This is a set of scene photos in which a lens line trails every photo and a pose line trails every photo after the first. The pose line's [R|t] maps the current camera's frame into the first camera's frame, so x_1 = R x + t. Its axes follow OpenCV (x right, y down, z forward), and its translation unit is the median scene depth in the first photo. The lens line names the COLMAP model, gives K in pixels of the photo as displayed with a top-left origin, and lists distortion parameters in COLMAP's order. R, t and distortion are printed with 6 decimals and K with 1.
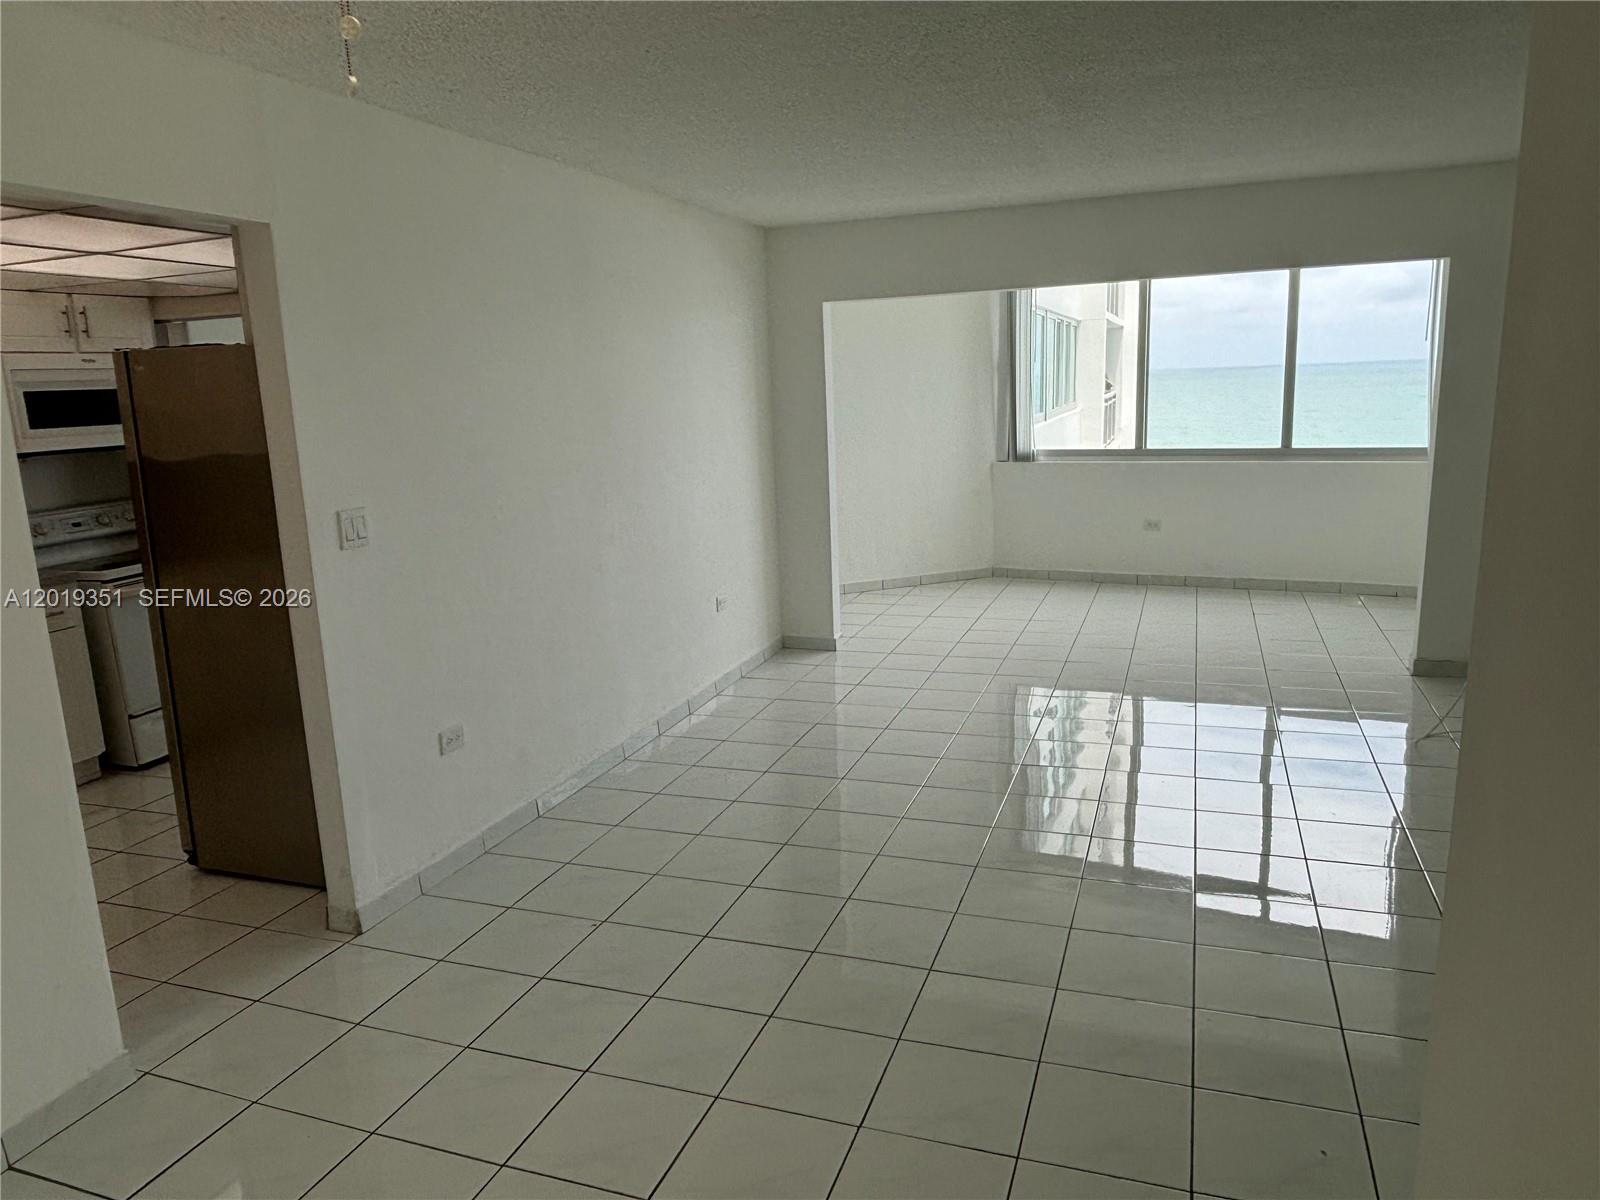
lens RADIAL K [[1079.6, 0, 796.6], [0, 1079.6, 627.9], [0, 0, 1]] dist [0.026148, -0.001052]
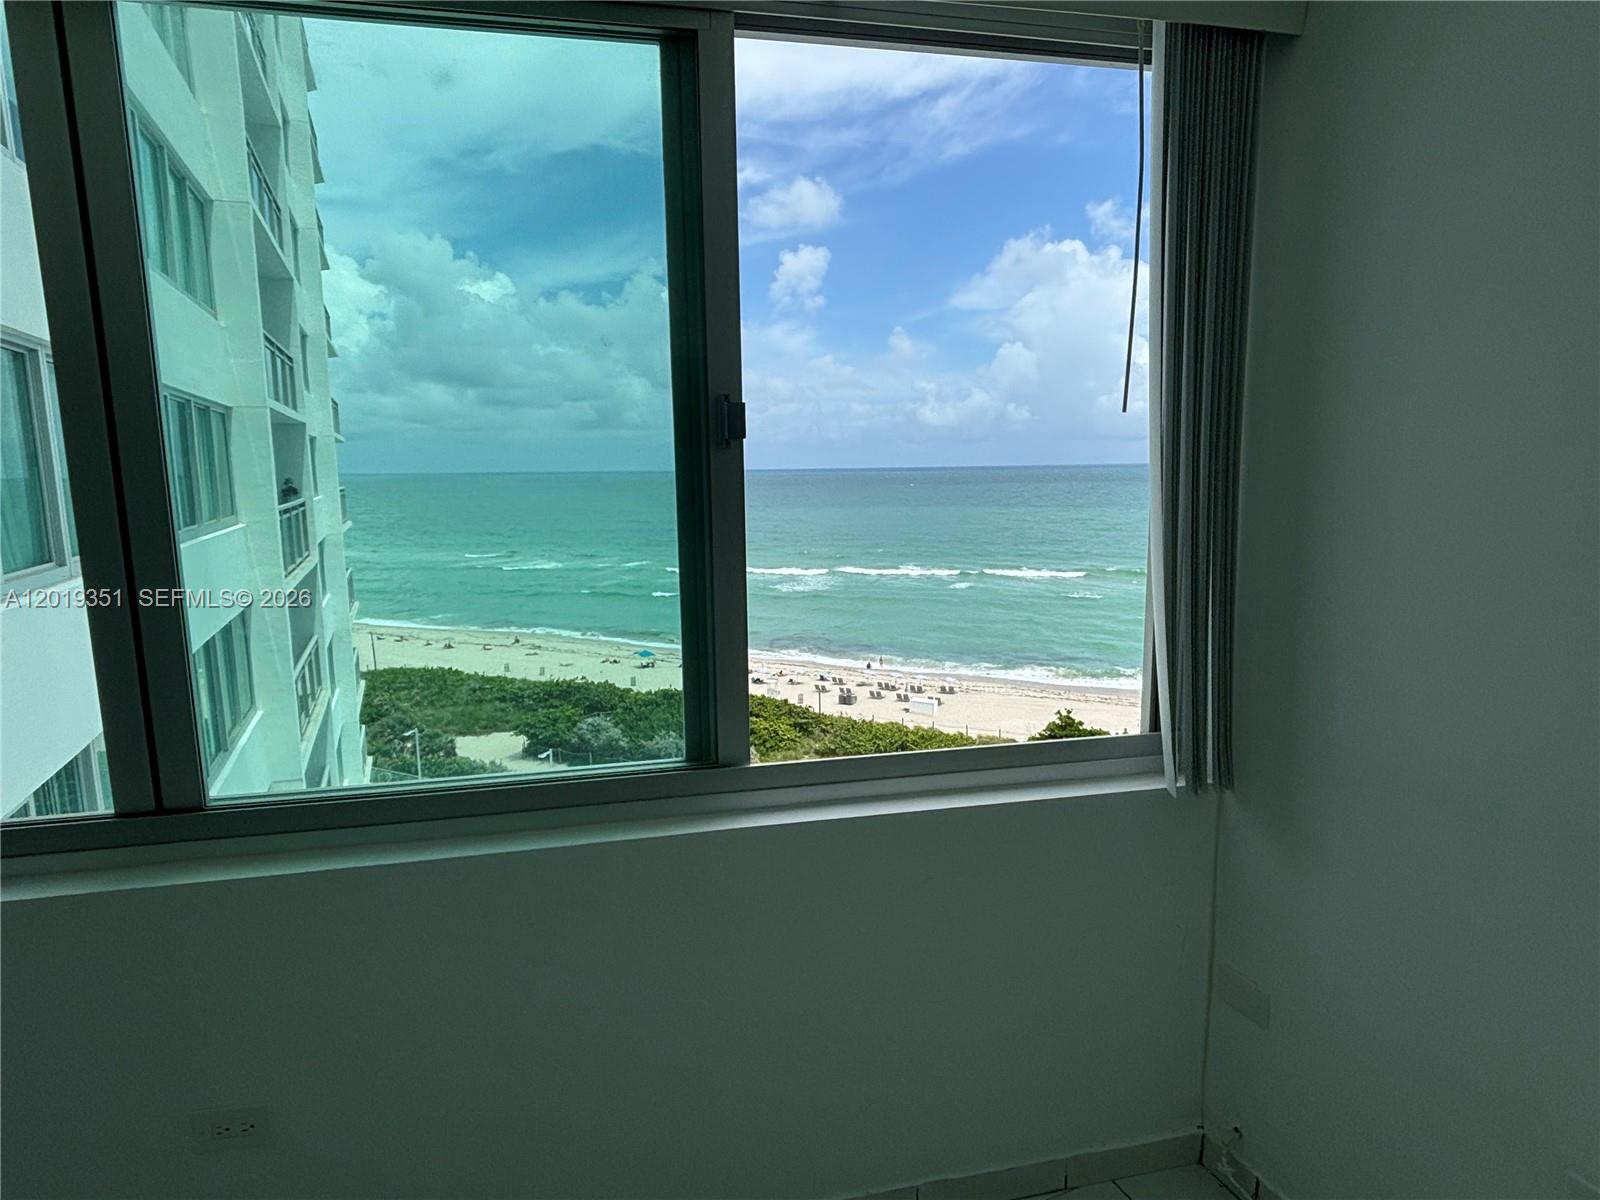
lens RADIAL K [[882.6, 0, 804.5], [0, 882.6, 587.4], [0, 0, 1]] dist [0.004629, -0.001176]
pose [[0.724326, -0.065975, 0.686294, 0.296479], [0.138596, 0.989025, -0.051199, -0.184875], [-0.675384, 0.132202, 0.725520, 0.766995]]
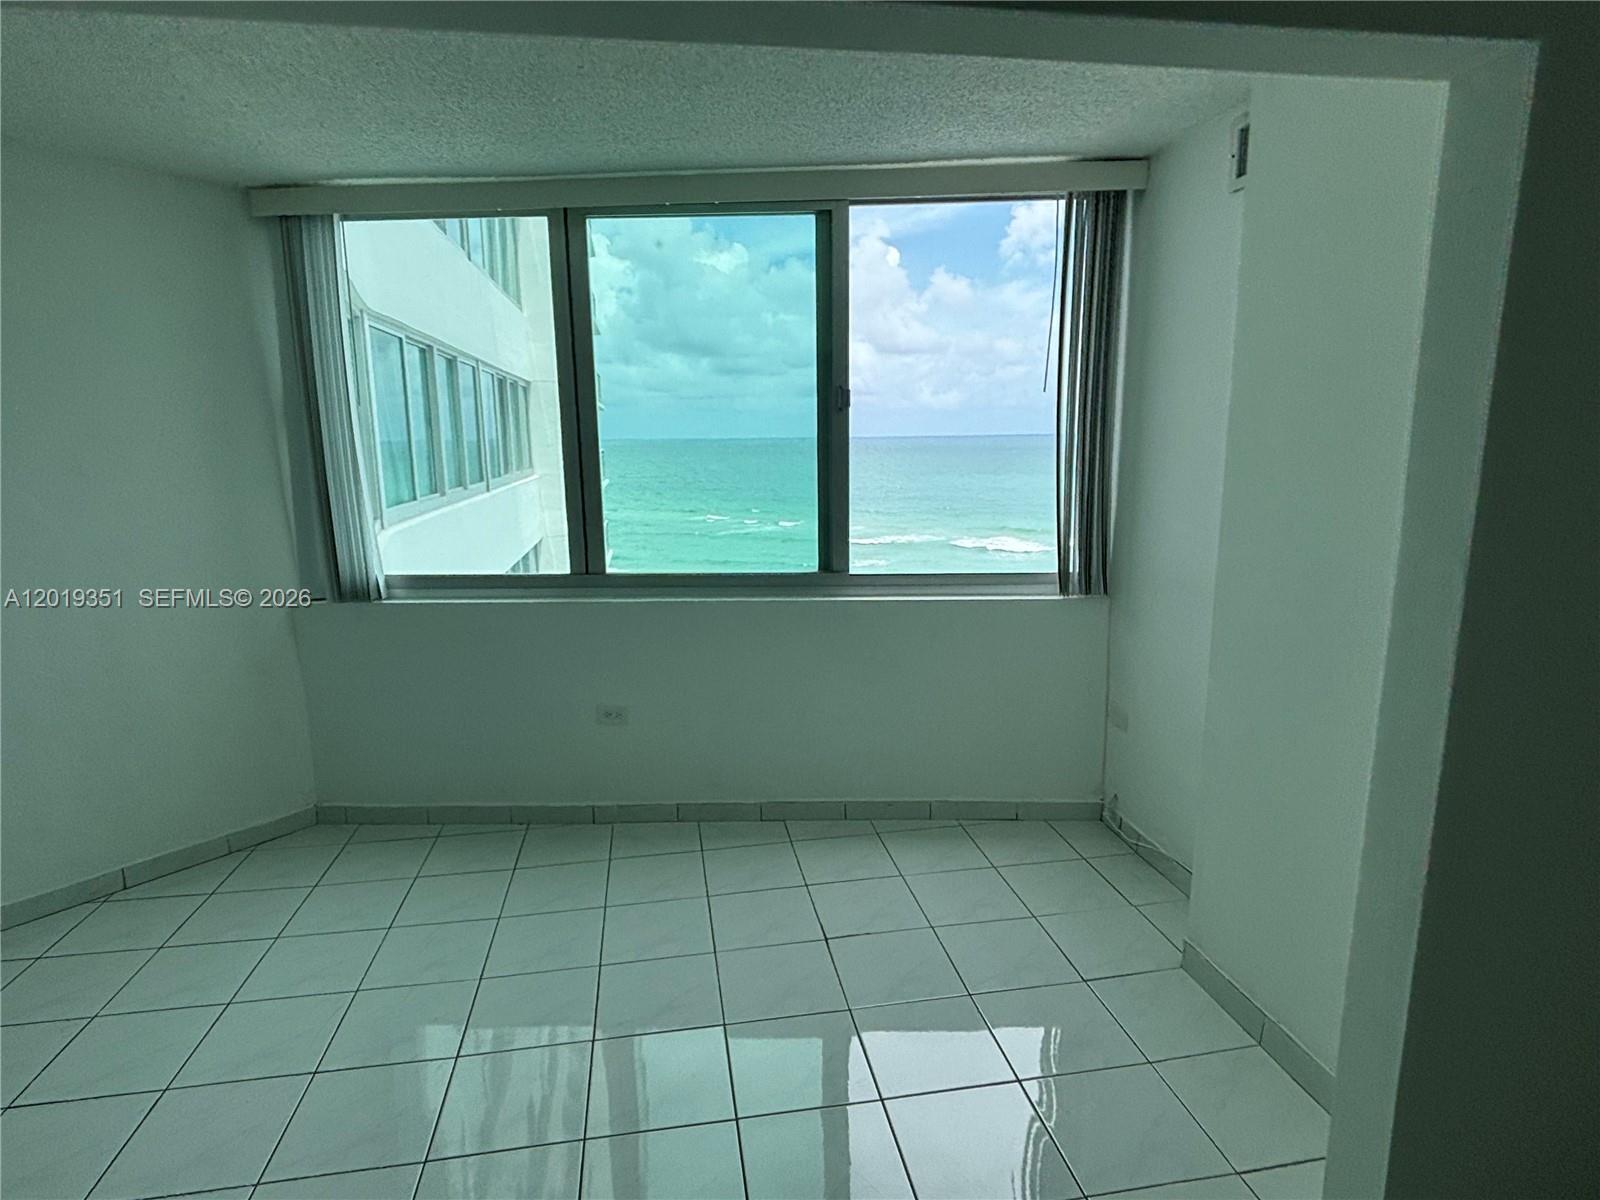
lens RADIAL K [[898.3, 0, 800.0], [0, 898.3, 600.0], [0, 0, 1]] dist [0.000545, -0.001490]
pose [[0.872636, -0.062381, 0.484371, 0.198866], [0.088610, 0.995571, -0.031421, -0.130048], [-0.480265, 0.070339, 0.874298, 0.569963]]
